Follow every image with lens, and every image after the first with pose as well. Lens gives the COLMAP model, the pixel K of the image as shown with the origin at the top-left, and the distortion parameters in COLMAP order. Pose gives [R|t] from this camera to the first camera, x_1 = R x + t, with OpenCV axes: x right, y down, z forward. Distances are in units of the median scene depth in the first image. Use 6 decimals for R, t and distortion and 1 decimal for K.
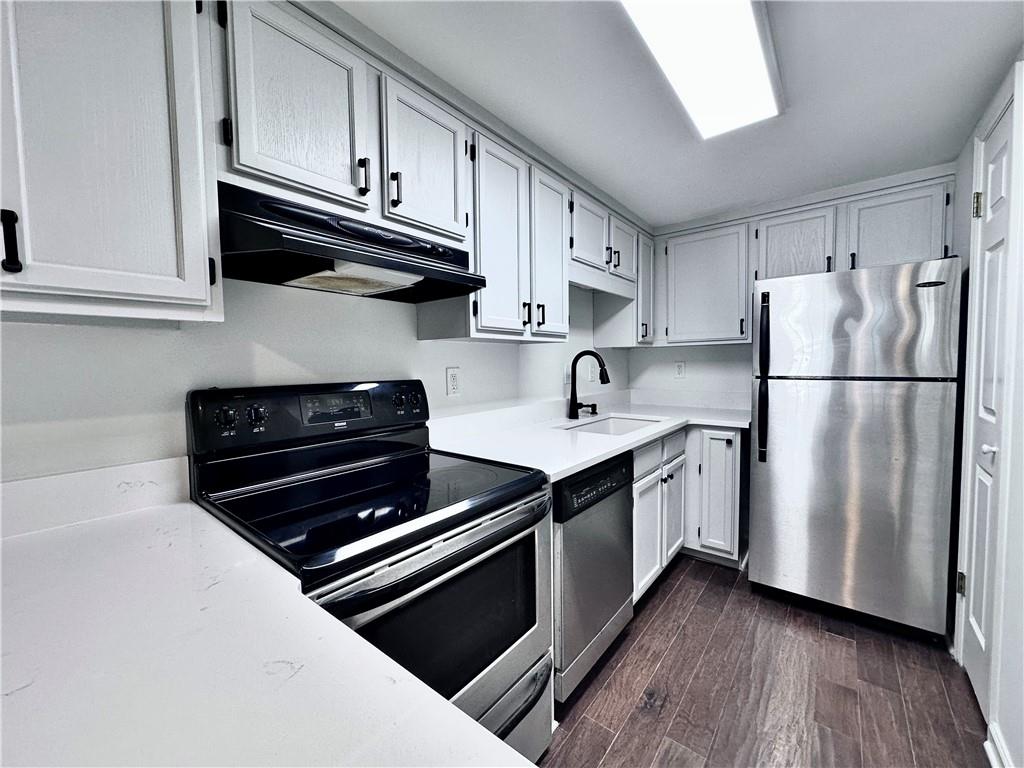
lens RADIAL K [[409.9, 0, 508.2], [0, 409.9, 380.7], [0, 0, 1]] dist [-0.002164, 0.000231]
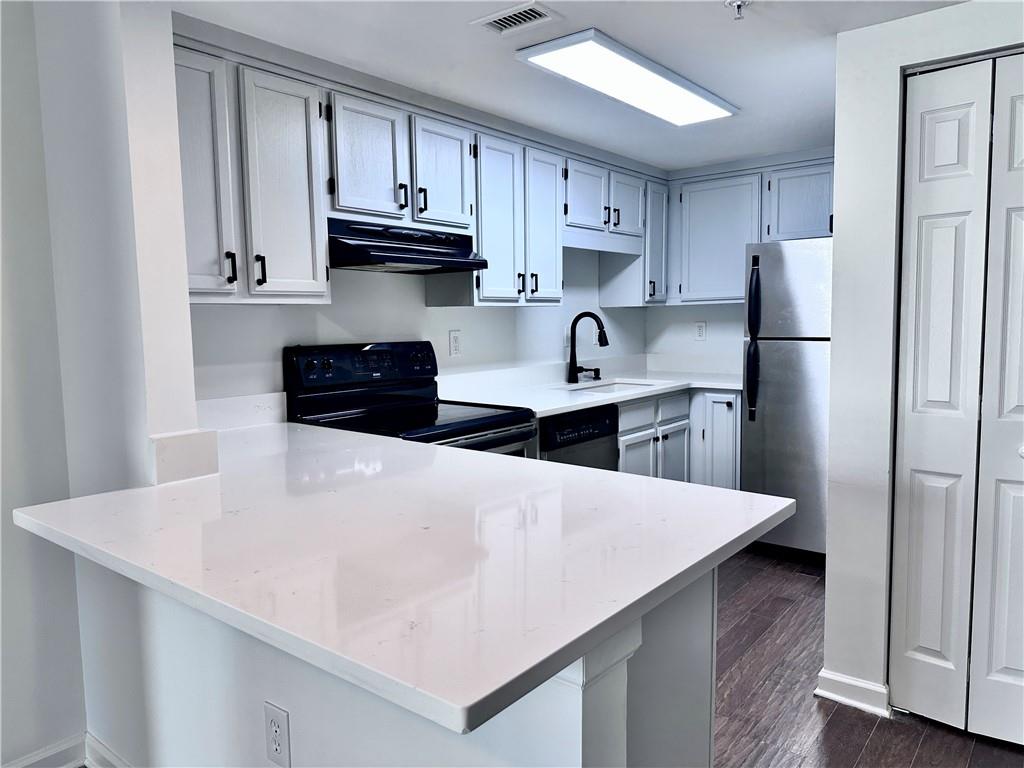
lens RADIAL K [[716.5, 0, 494.8], [0, 716.5, 388.9], [0, 0, 1]] dist [0.056754, -0.020443]
pose [[0.999907, -0.000552, -0.013628, -0.000985], [0.001306, 0.998467, 0.055343, 0.020194], [0.013577, -0.055356, 0.998374, -1.015716]]
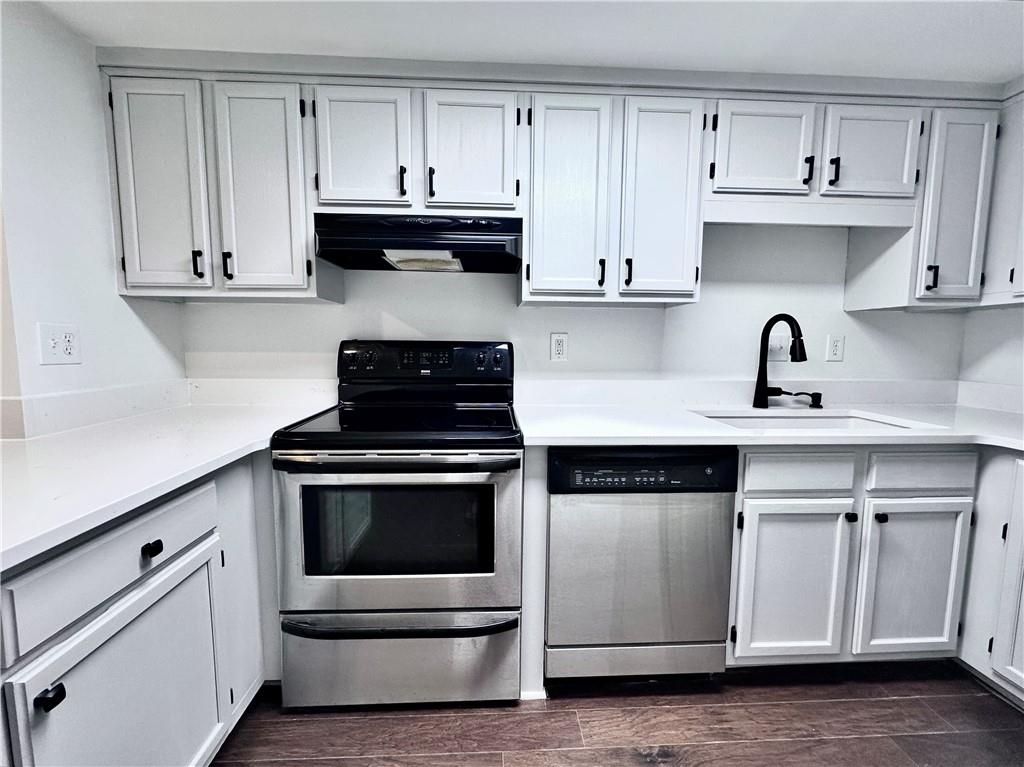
lens RADIAL K [[409.9, 0, 509.4], [0, 409.9, 380.0], [0, 0, 1]] dist [-0.002164, 0.000231]
pose [[0.663977, 0.084461, -0.742967, 0.603734], [-0.050151, 0.996393, 0.068451, 0.022946], [0.746069, -0.008189, 0.665818, 0.246540]]
